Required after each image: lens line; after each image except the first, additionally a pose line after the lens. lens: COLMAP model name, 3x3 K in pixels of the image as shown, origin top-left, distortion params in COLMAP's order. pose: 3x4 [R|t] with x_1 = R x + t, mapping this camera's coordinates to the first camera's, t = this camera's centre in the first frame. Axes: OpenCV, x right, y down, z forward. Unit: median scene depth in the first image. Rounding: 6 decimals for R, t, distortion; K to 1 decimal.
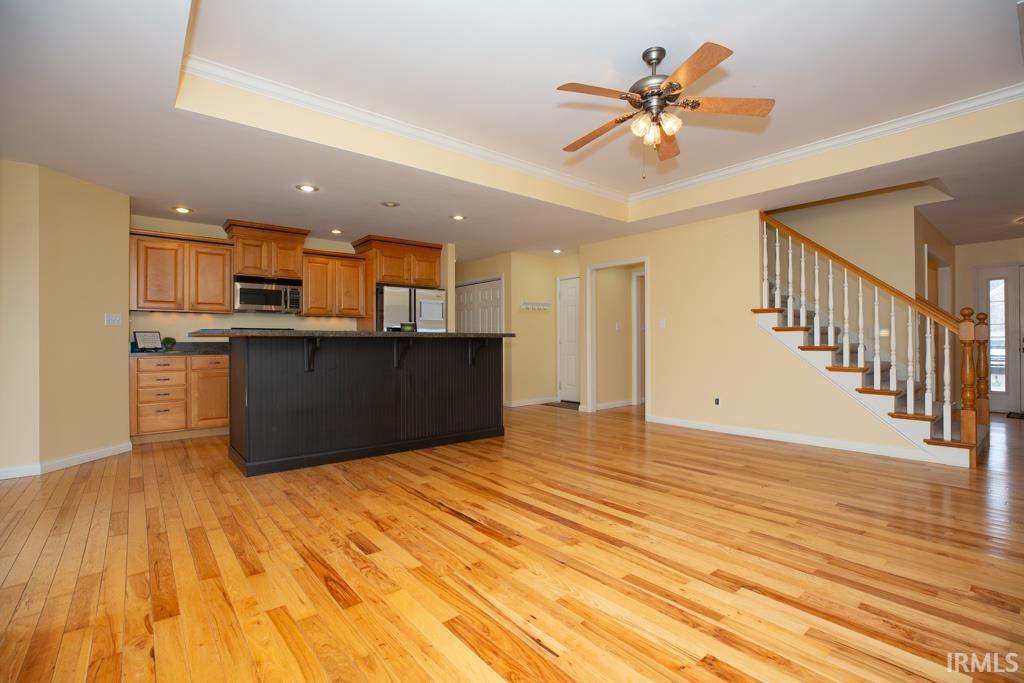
lens RADIAL K [[470.8, 0, 513.7], [0, 470.8, 341.0], [0, 0, 1]] dist [-0.051724, 0.016876]
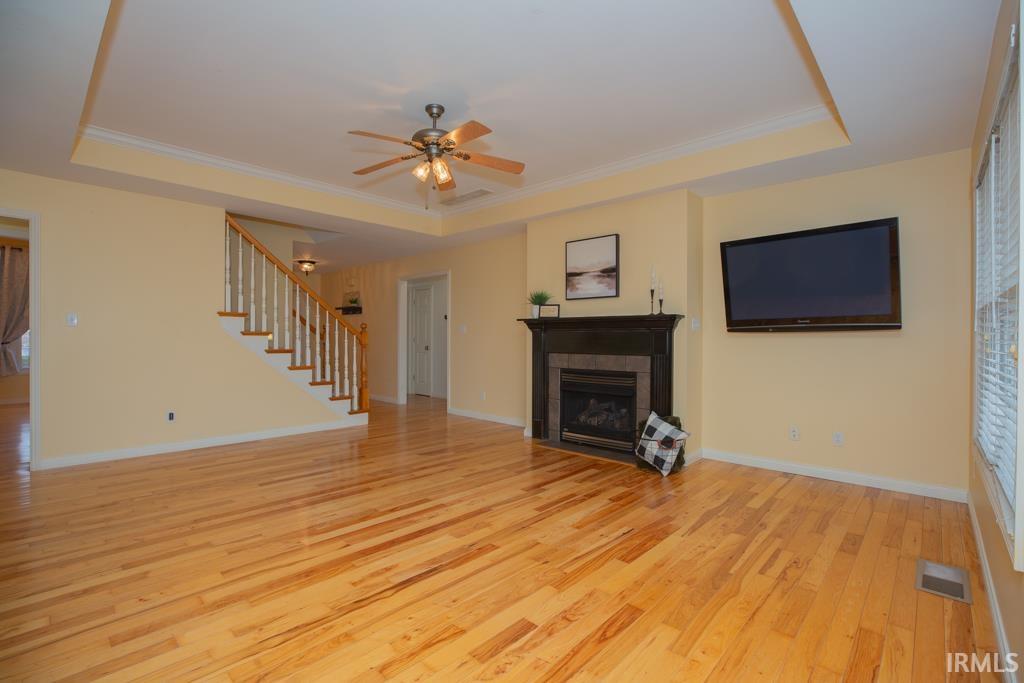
lens RADIAL K [[470.8, 0, 513.7], [0, 470.8, 341.0], [0, 0, 1]] dist [-0.051724, 0.016876]
pose [[-0.136183, -0.003112, 0.990679, -0.914366], [-0.007152, 0.999972, 0.002158, -0.025640], [-0.990658, -0.006791, -0.136202, 0.960302]]
